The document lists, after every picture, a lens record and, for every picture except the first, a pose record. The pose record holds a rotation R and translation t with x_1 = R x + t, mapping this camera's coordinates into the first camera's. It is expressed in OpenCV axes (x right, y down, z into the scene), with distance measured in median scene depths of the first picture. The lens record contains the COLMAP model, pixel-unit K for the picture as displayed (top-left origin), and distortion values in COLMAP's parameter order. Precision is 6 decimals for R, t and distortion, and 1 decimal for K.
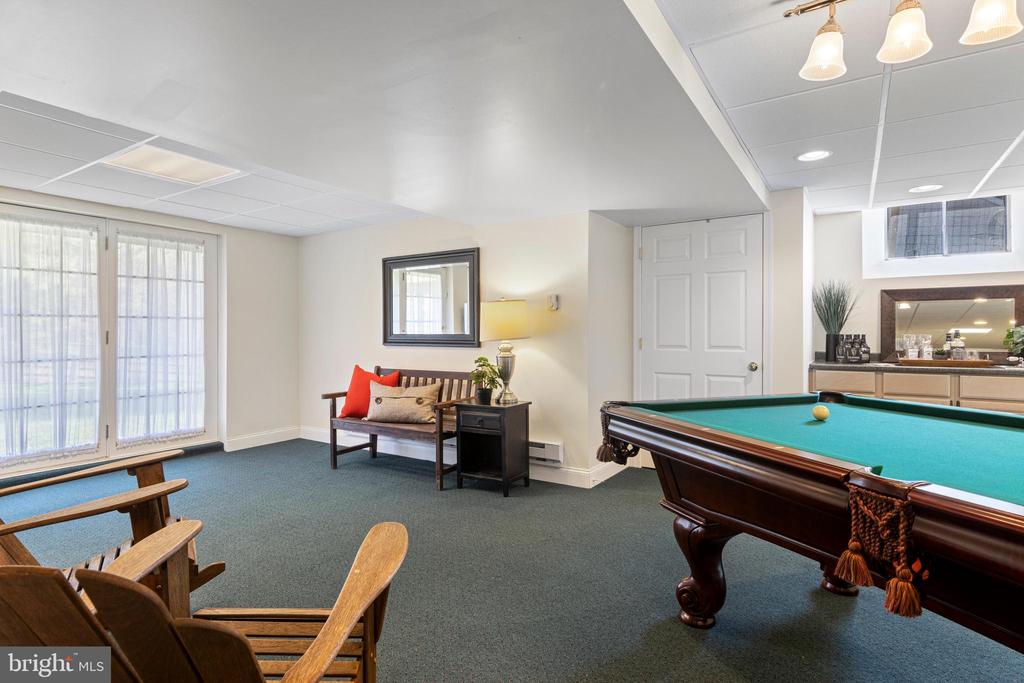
lens RADIAL K [[521.4, 0, 510.8], [0, 521.4, 339.8], [0, 0, 1]] dist [0.001815, -0.000901]
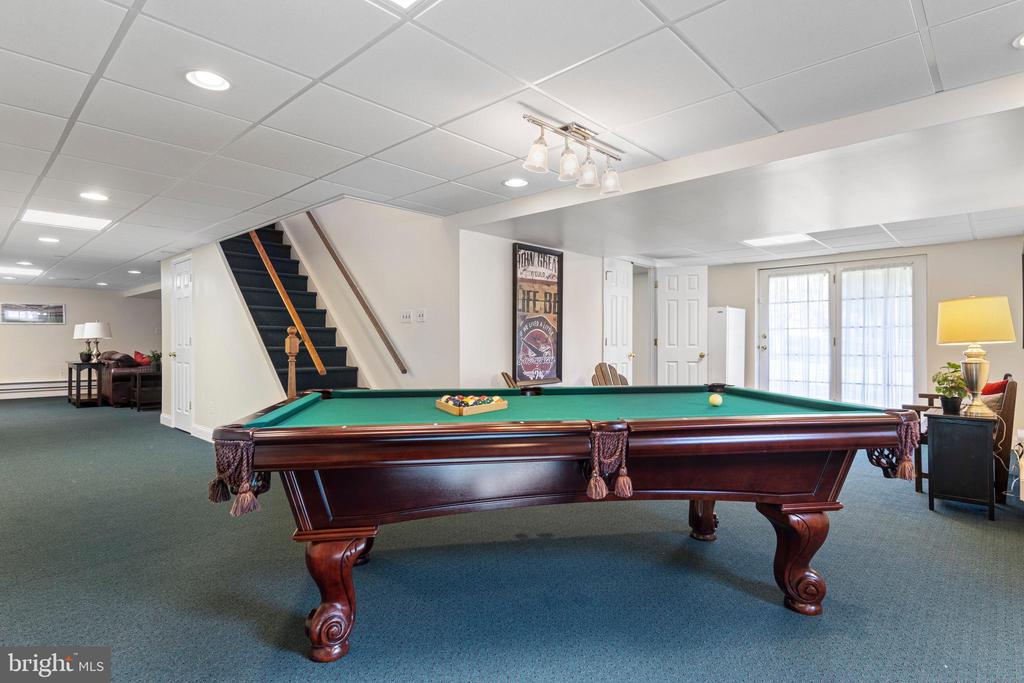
lens RADIAL K [[521.4, 0, 509.4], [0, 521.4, 342.3], [0, 0, 1]] dist [0.001815, -0.000901]
pose [[-0.178190, 0.001189, -0.983995, 0.884152], [-0.007252, 0.999971, 0.002522, 0.001223], [0.983969, 0.007585, -0.178176, 0.347160]]
